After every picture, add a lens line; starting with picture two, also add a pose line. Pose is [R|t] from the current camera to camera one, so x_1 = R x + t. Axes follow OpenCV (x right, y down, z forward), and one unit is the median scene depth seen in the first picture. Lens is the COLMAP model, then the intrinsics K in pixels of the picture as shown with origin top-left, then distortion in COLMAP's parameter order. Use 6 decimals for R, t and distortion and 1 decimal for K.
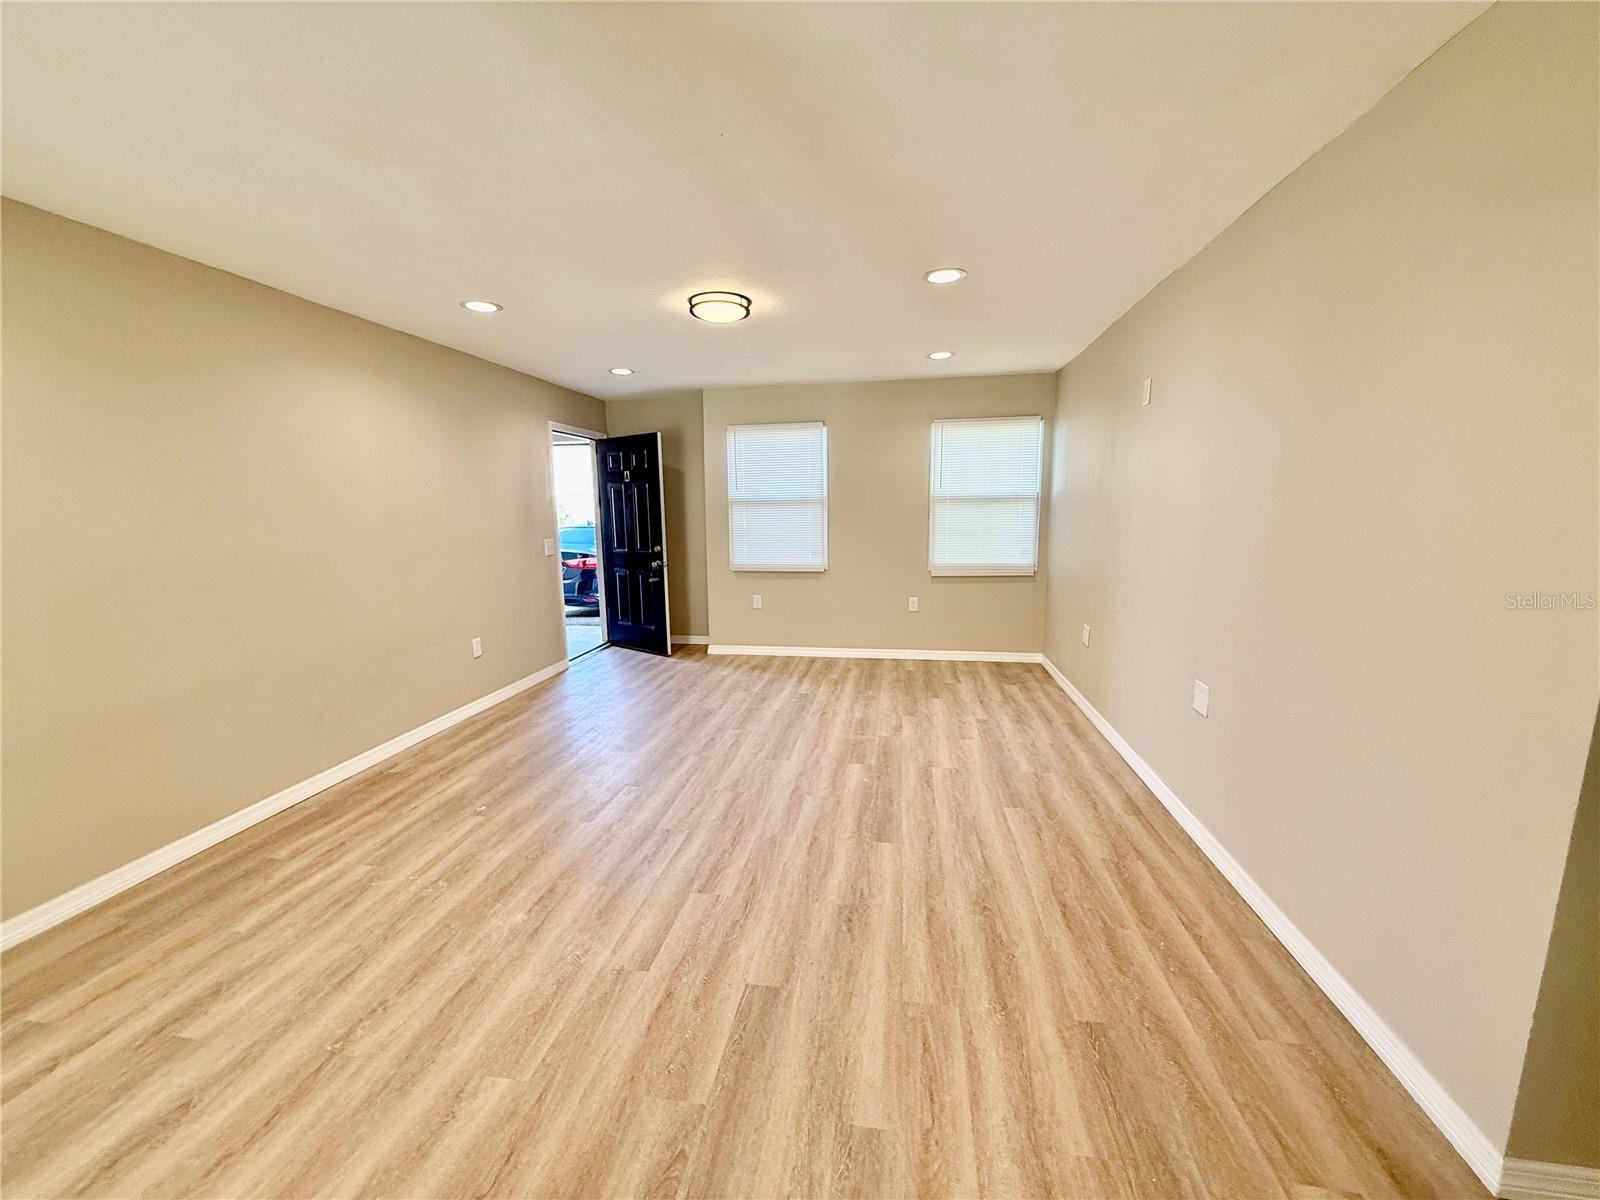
lens RADIAL K [[631.3, 0, 799.7], [0, 631.3, 601.5], [0, 0, 1]] dist [0.000972, 0.000091]
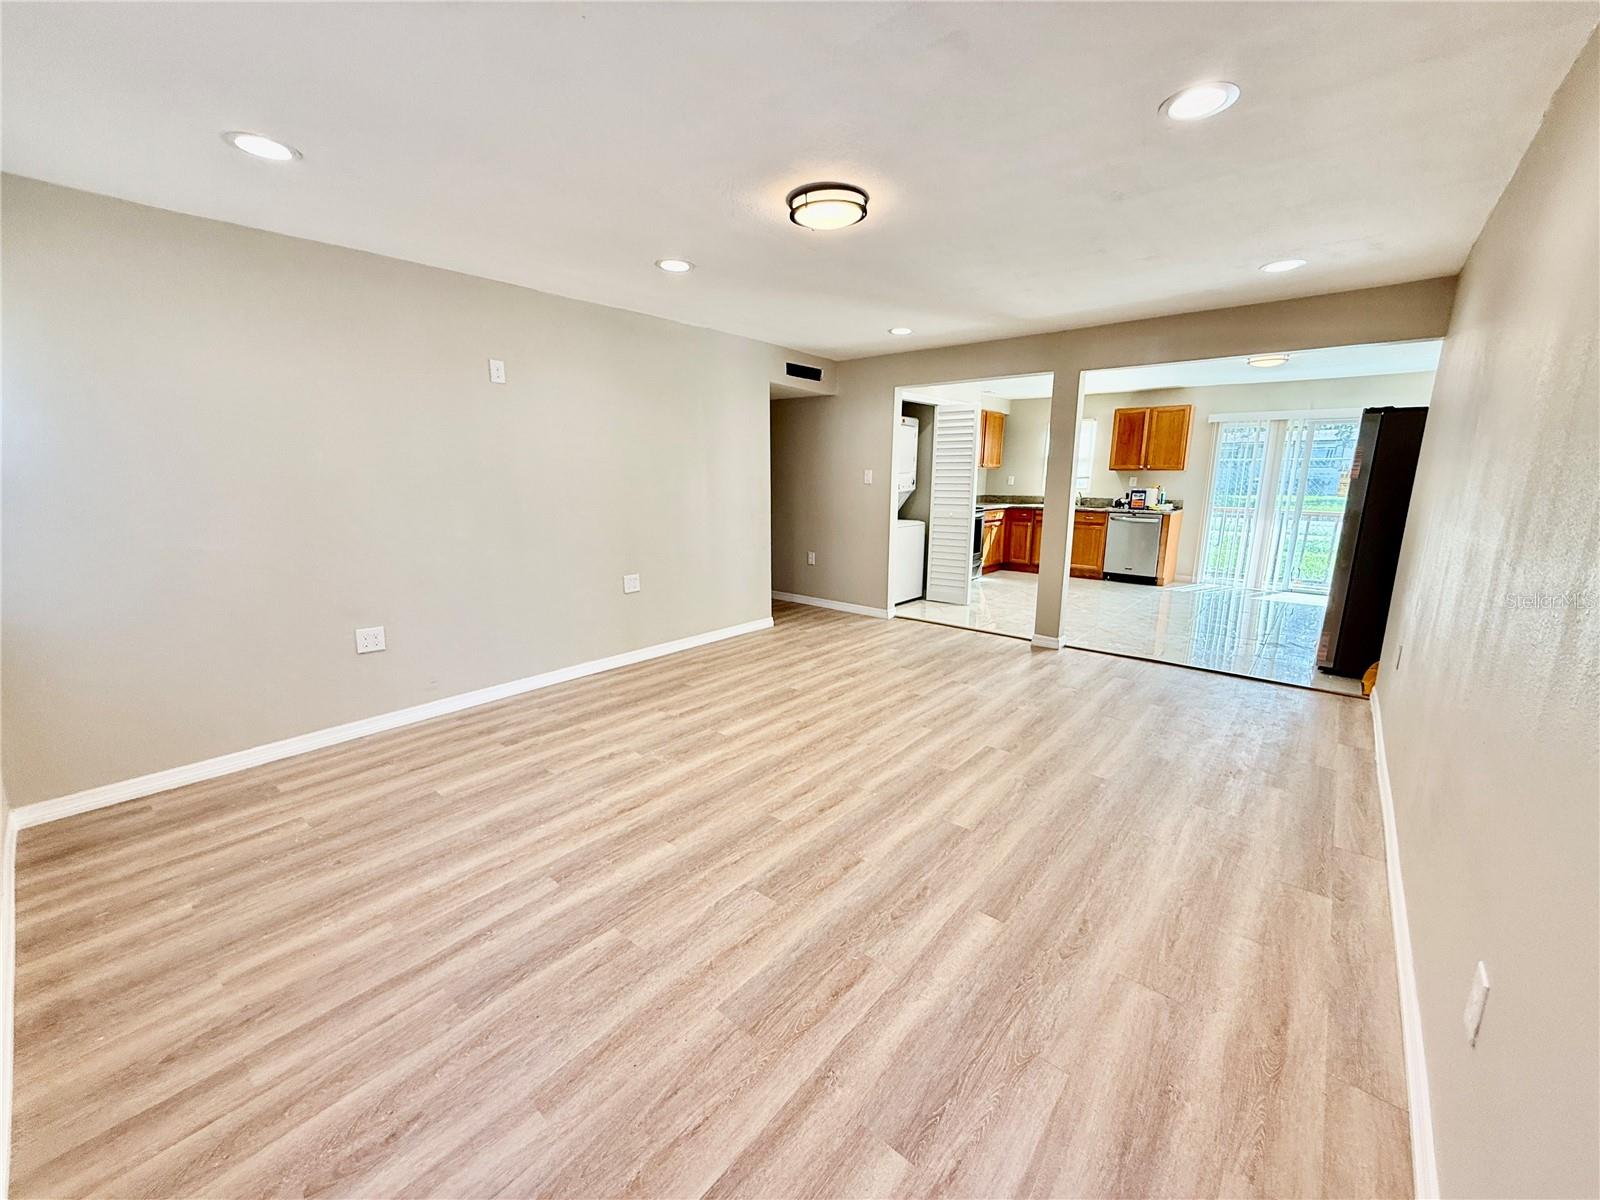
lens RADIAL K [[631.3, 0, 797.2], [0, 631.3, 601.1], [0, 0, 1]] dist [0.000972, 0.000091]
pose [[-0.852279, -0.093540, 0.514656, -0.500928], [0.091701, 0.941926, 0.323056, -0.246621], [-0.514987, 0.322529, -0.794206, 1.663889]]
